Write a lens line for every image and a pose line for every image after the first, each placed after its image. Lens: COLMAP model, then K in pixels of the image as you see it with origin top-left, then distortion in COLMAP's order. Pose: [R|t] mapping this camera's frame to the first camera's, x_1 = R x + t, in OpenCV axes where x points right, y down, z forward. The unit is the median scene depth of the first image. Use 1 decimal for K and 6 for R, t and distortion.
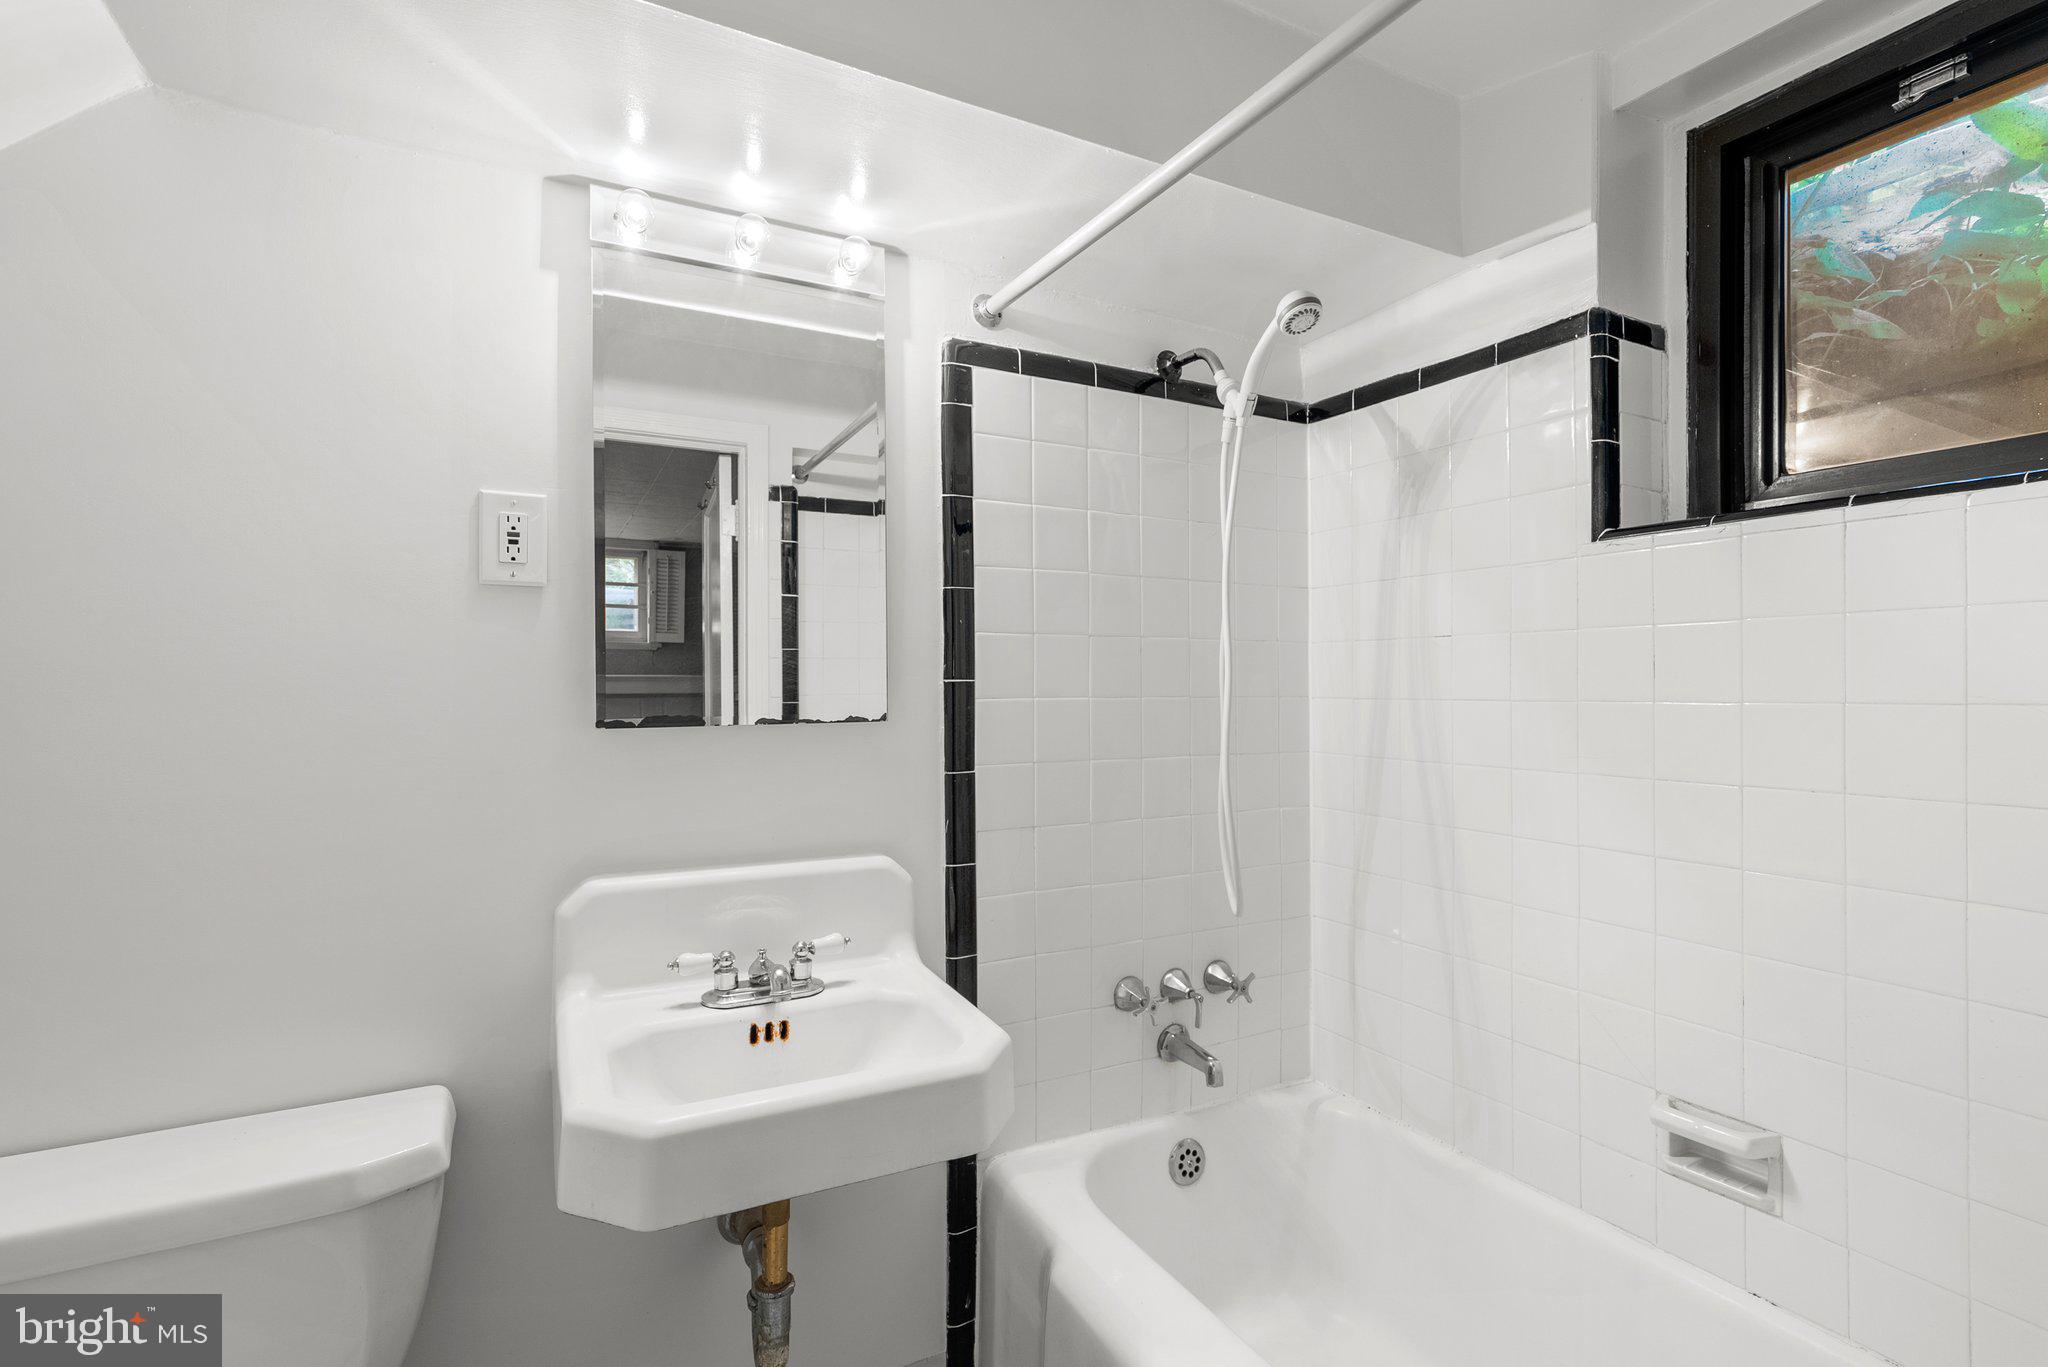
lens RADIAL K [[960.7, 0, 1023.9], [0, 960.7, 695.5], [0, 0, 1]] dist [-0.002868, 0.000142]
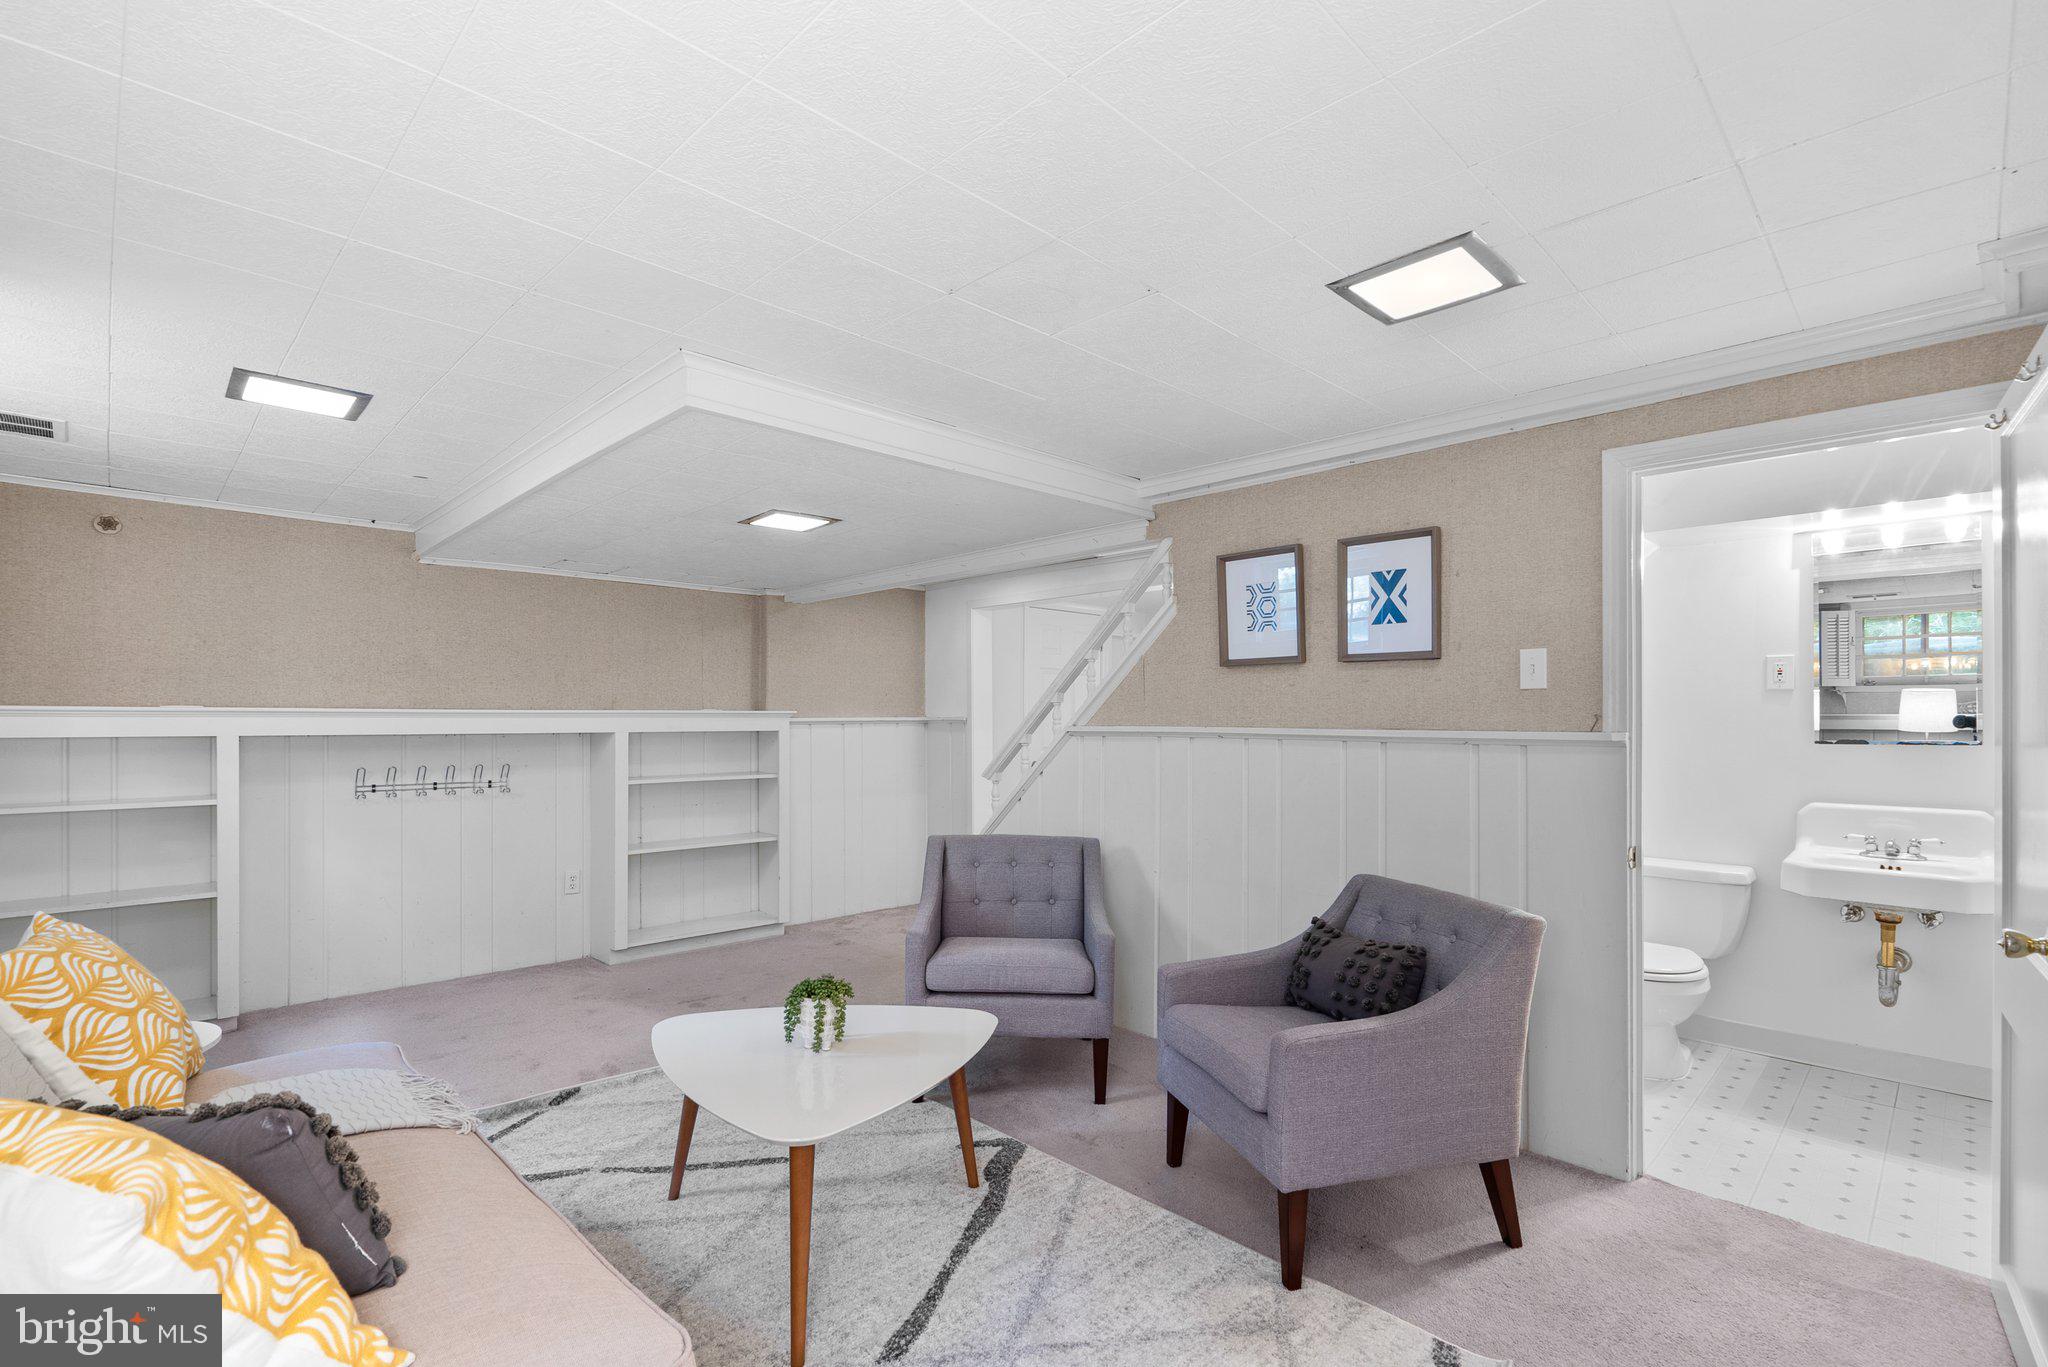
lens RADIAL K [[915.2, 0, 1023.7], [0, 915.2, 723.4], [0, 0, 1]] dist [0.004039, 0.000730]
pose [[0.283463, -0.003542, -0.958977, 1.326931], [0.000247, 0.999993, -0.003620, -0.012956], [0.958983, 0.000789, 0.283462, -1.750905]]
